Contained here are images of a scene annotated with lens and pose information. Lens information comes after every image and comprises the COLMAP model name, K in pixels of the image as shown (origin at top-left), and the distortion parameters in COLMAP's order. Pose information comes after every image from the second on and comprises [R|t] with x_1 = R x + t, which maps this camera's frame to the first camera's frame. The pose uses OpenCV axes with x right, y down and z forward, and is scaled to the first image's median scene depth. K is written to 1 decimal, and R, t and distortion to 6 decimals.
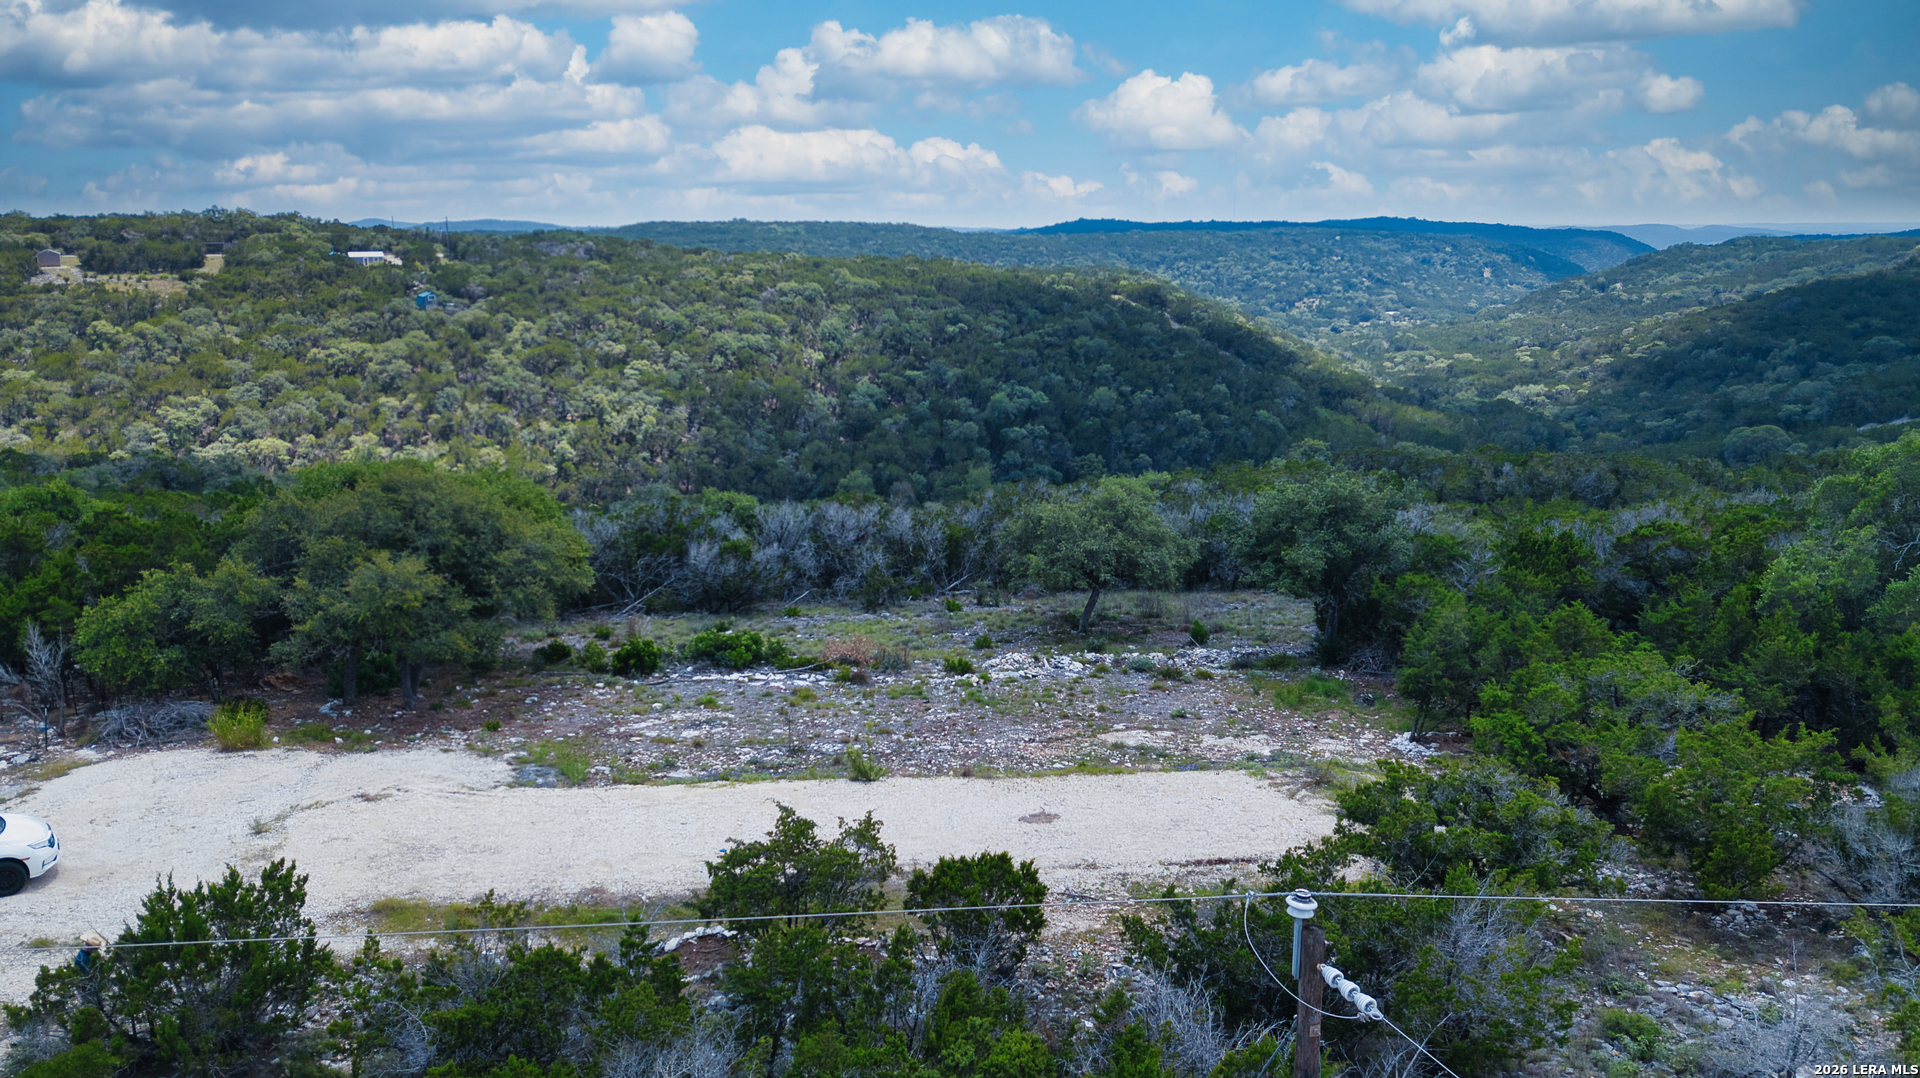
lens RADIAL K [[1469.1, 0, 960.0], [0, 1469.1, 539.0], [0, 0, 1]] dist [0.132172, -0.317086]
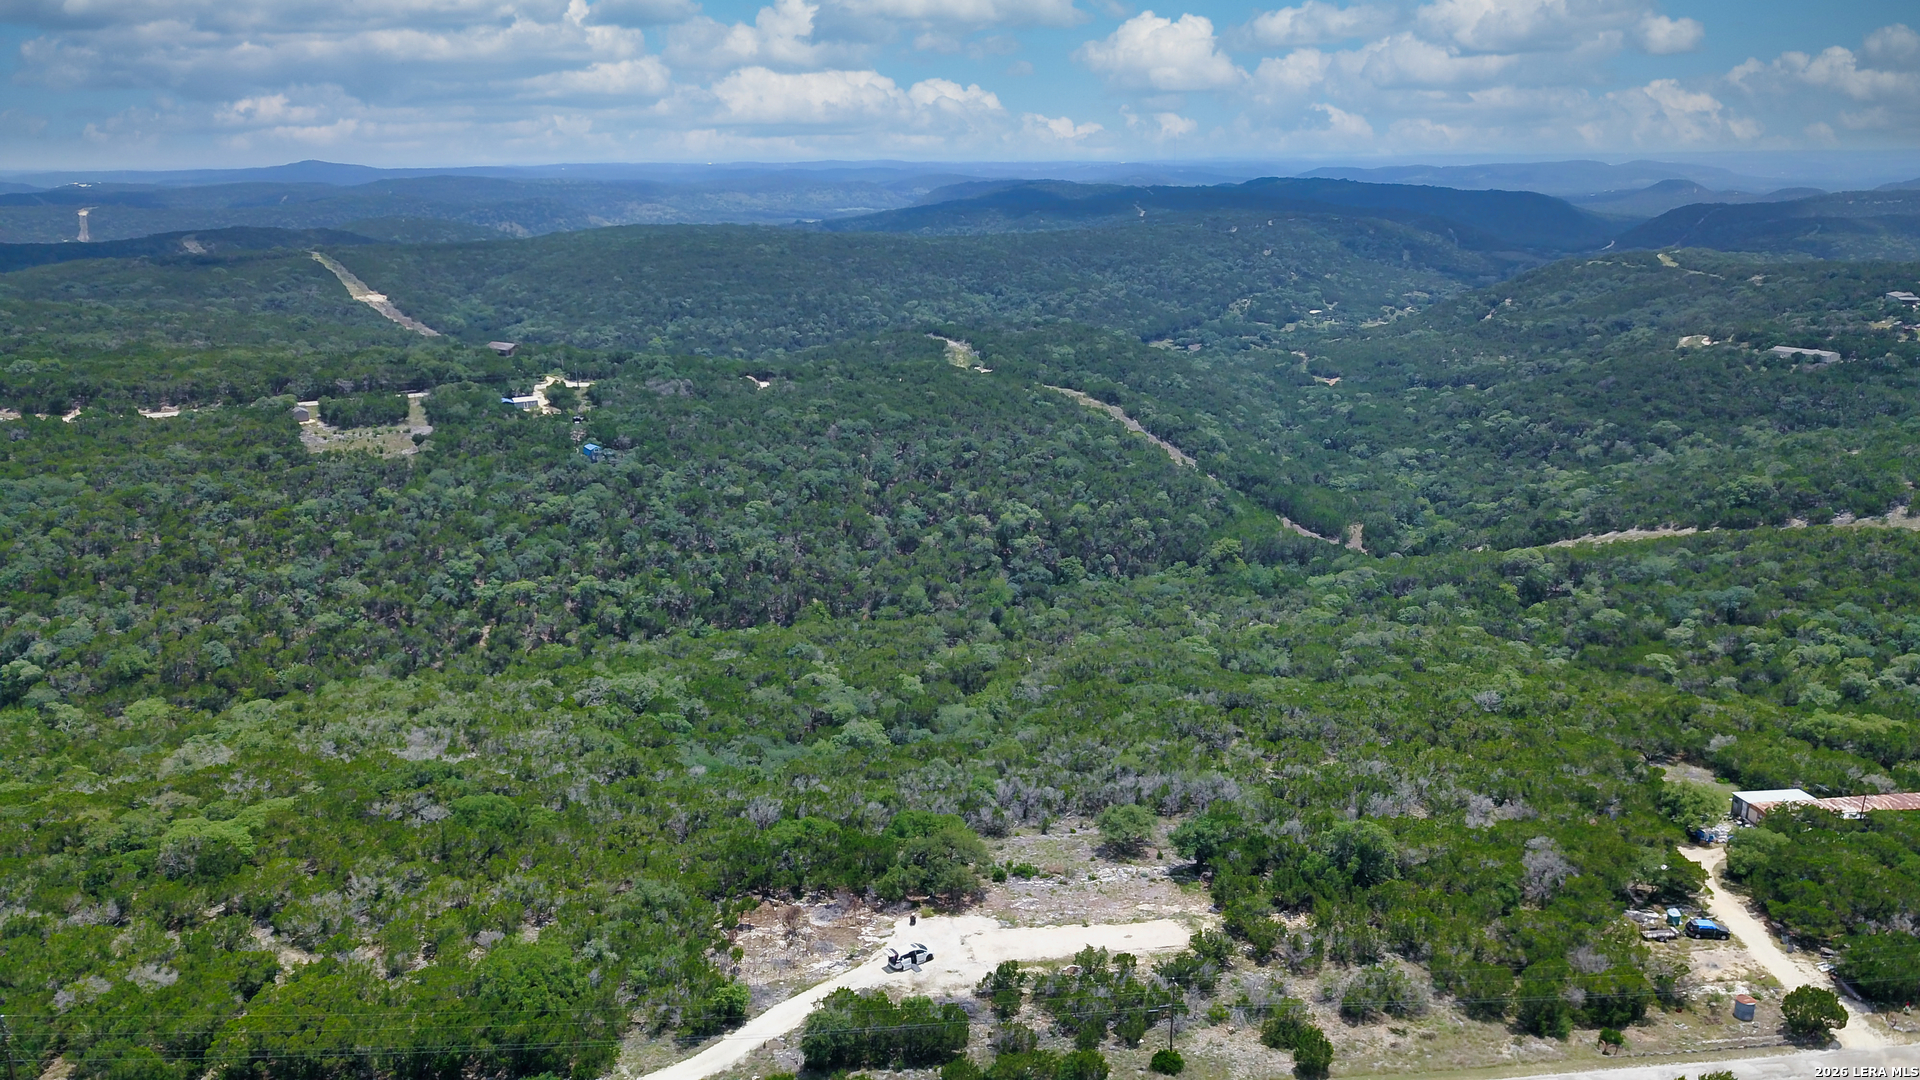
lens RADIAL K [[1472.7, 0, 960.0], [0, 1472.7, 540.0], [0, 0, 1]] dist [0.244518, -0.886208]
pose [[0.999171, -0.013249, 0.038499, -0.079345], [0.011276, 0.998634, 0.051020, -0.161554], [-0.039122, -0.050544, 0.997955, -0.446464]]
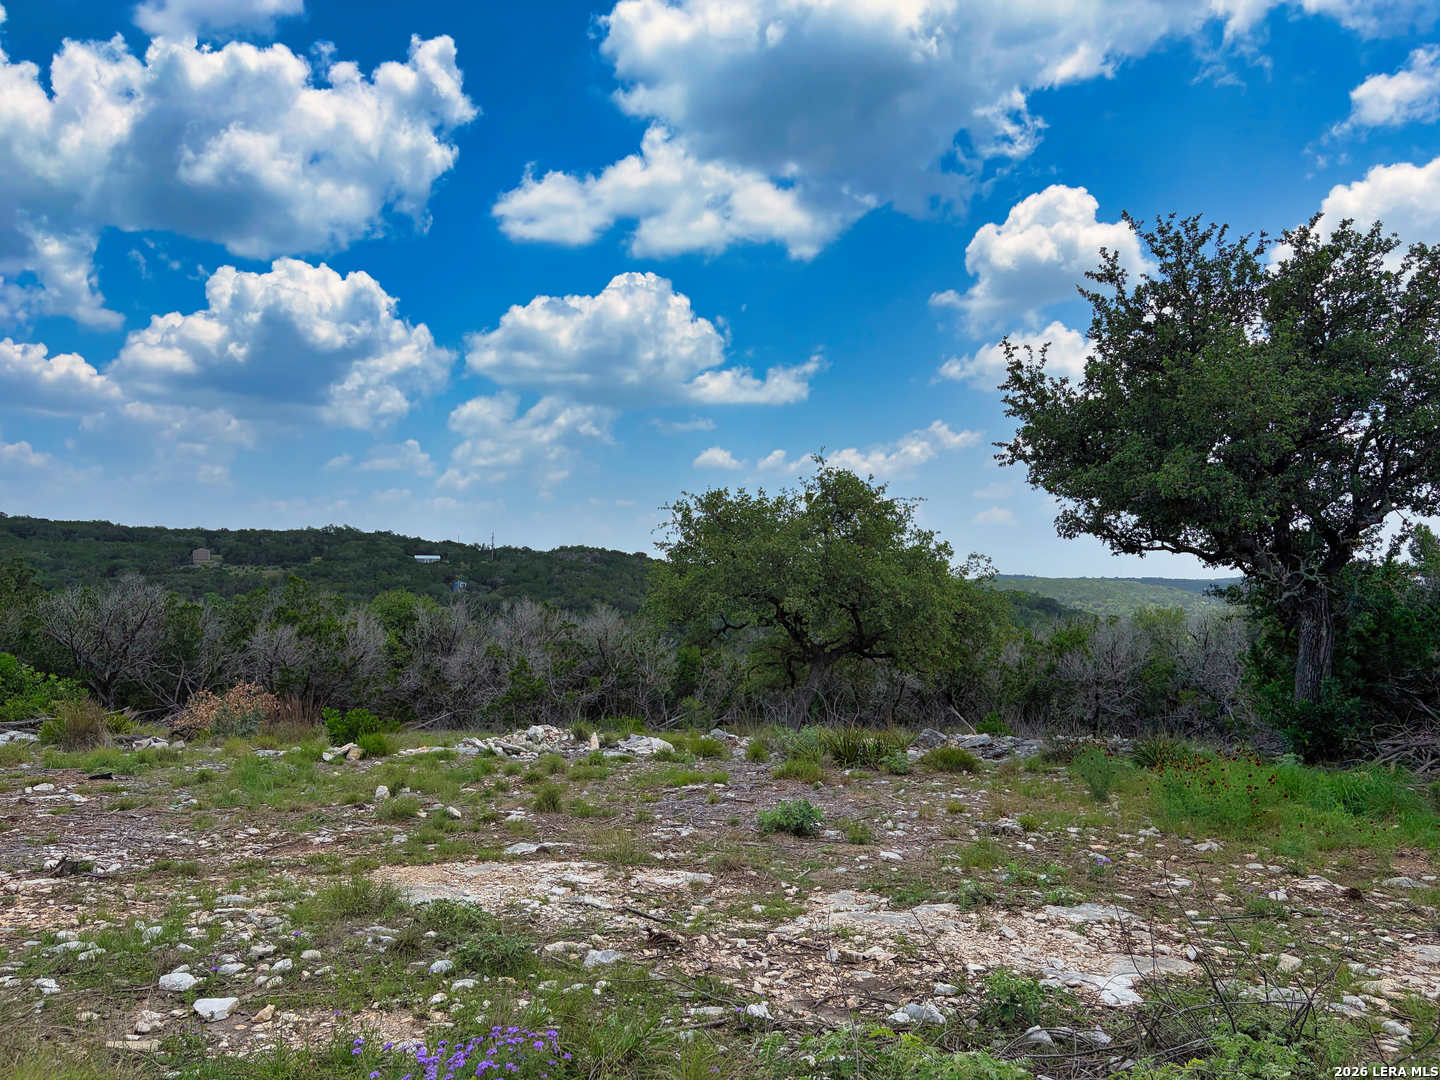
lens RADIAL K [[1102.2, 0, 749.8], [0, 1102.2, 513.8], [0, 0, 1]] dist [0.004512, -0.093133]
pose [[0.989395, 0.007232, -0.145072, 0.027208], [-0.045710, 0.963517, -0.263717, 0.018868], [0.137872, 0.267551, 0.953629, 0.127909]]
